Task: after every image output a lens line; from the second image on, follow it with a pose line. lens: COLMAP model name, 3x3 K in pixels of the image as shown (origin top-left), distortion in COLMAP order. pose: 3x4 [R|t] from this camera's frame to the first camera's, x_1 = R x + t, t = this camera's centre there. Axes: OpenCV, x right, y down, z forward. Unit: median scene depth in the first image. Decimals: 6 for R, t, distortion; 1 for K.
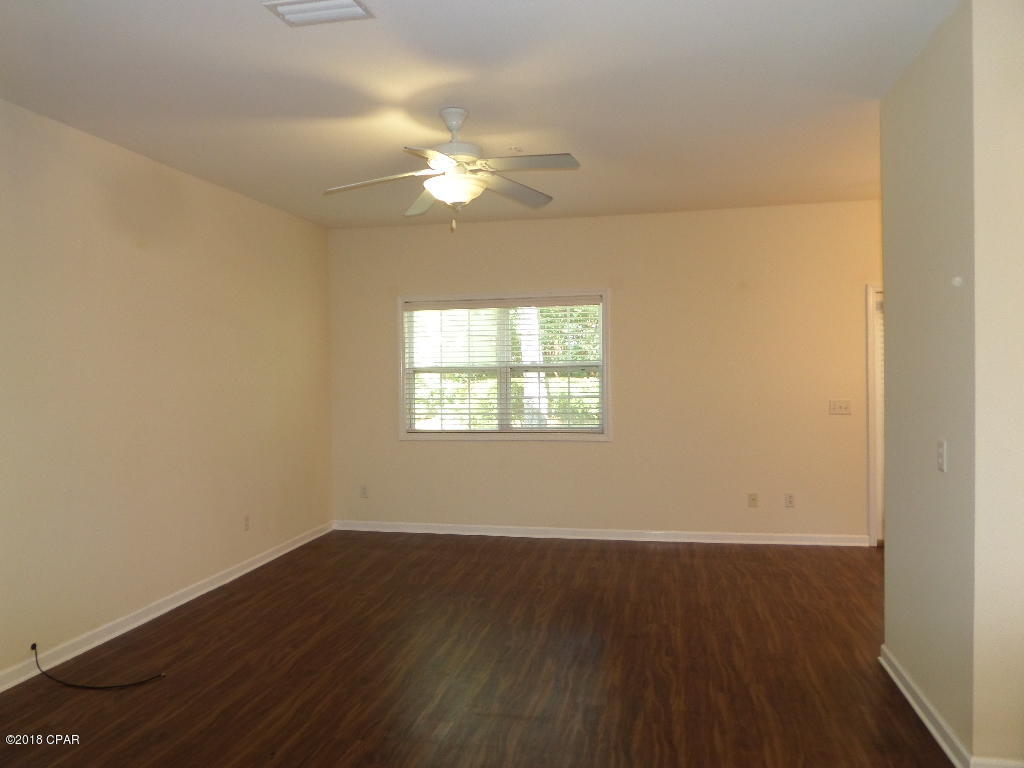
lens RADIAL K [[753.2, 0, 512.0], [0, 753.2, 384.0], [0, 0, 1]] dist [-0.009192, -0.001186]
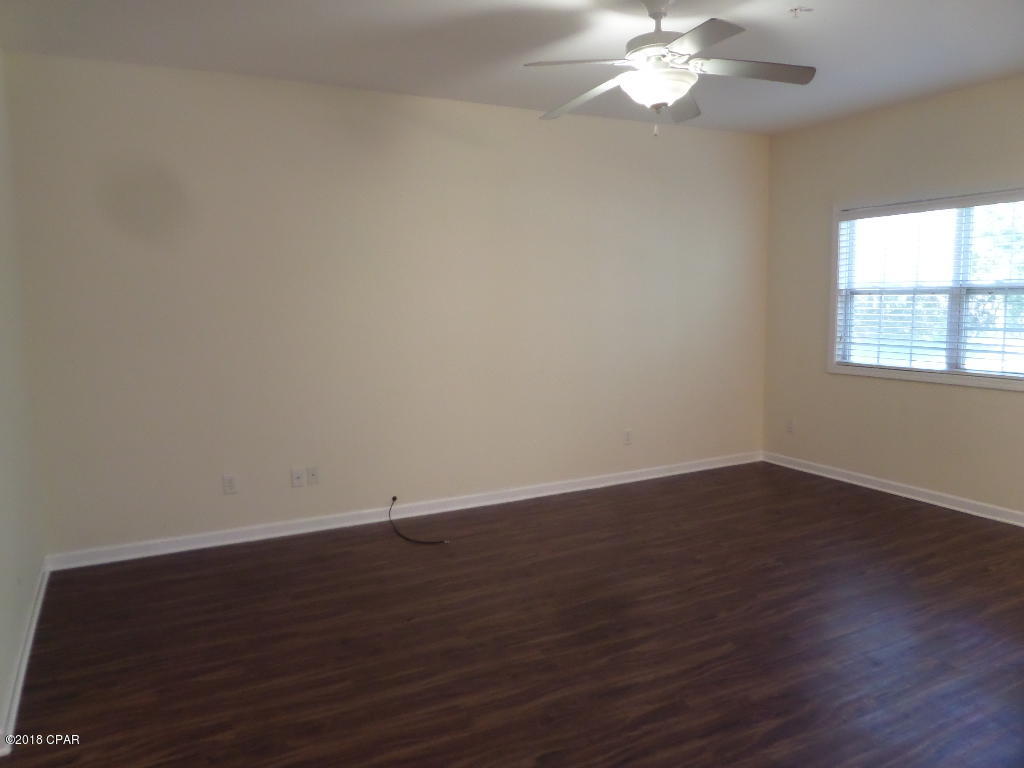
lens RADIAL K [[741.8, 0, 510.9], [0, 741.8, 408.6], [0, 0, 1]] dist [0.004754, 0.001541]
pose [[0.628663, 0.121874, -0.768069, 0.310695], [-0.004177, 0.988159, 0.153379, -0.016260], [0.777667, -0.093215, 0.621727, 0.188489]]
